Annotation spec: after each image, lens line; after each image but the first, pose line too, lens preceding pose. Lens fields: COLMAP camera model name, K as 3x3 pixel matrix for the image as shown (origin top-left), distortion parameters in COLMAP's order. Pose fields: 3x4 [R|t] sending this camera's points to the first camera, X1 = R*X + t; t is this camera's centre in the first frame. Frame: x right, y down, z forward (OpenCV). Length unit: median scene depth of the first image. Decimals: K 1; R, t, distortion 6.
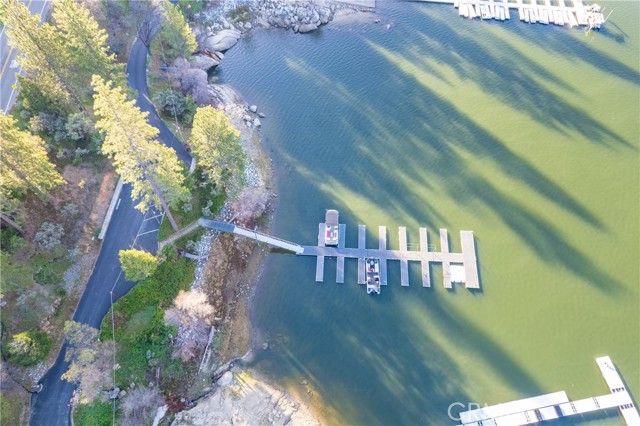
lens RADIAL K [[414.1, 0, 320.0], [0, 414.1, 213.0], [0, 0, 1]] dist [-0.070851, 0.061519]
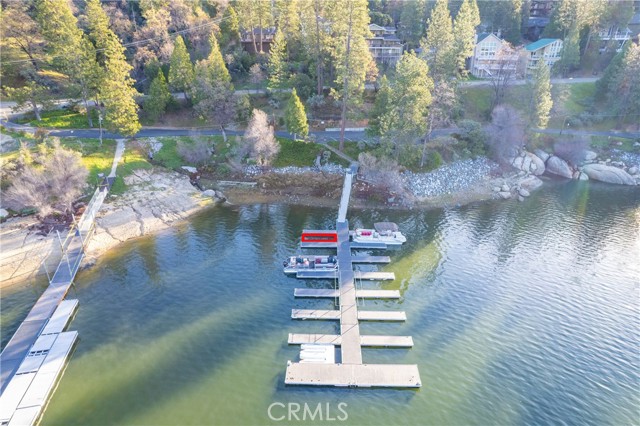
lens RADIAL K [[414.1, 0, 320.0], [0, 414.1, 213.0], [0, 0, 1]] dist [-0.070851, 0.061519]
pose [[0.038006, 0.400363, -0.915568, 0.720827], [-0.888529, 0.432782, 0.152365, -0.005593], [0.457243, 0.807718, 0.372183, 0.672459]]
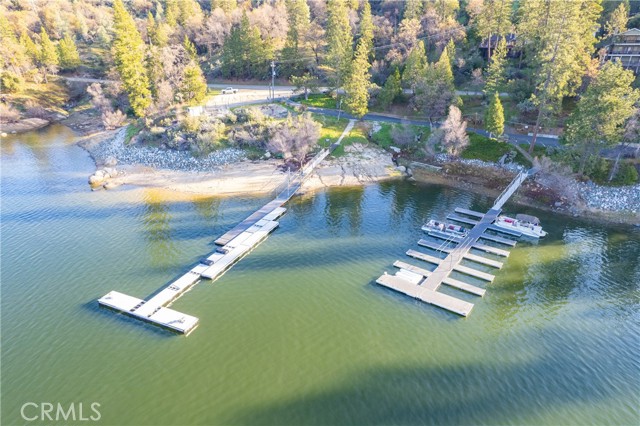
lens RADIAL K [[414.1, 0, 320.0], [0, 414.1, 213.0], [0, 0, 1]] dist [-0.070851, 0.061519]
pose [[-0.547822, 0.335345, -0.766443, 0.909496], [-0.740135, 0.232801, 0.630876, -0.205207], [0.389990, 0.912879, 0.120667, 0.756098]]
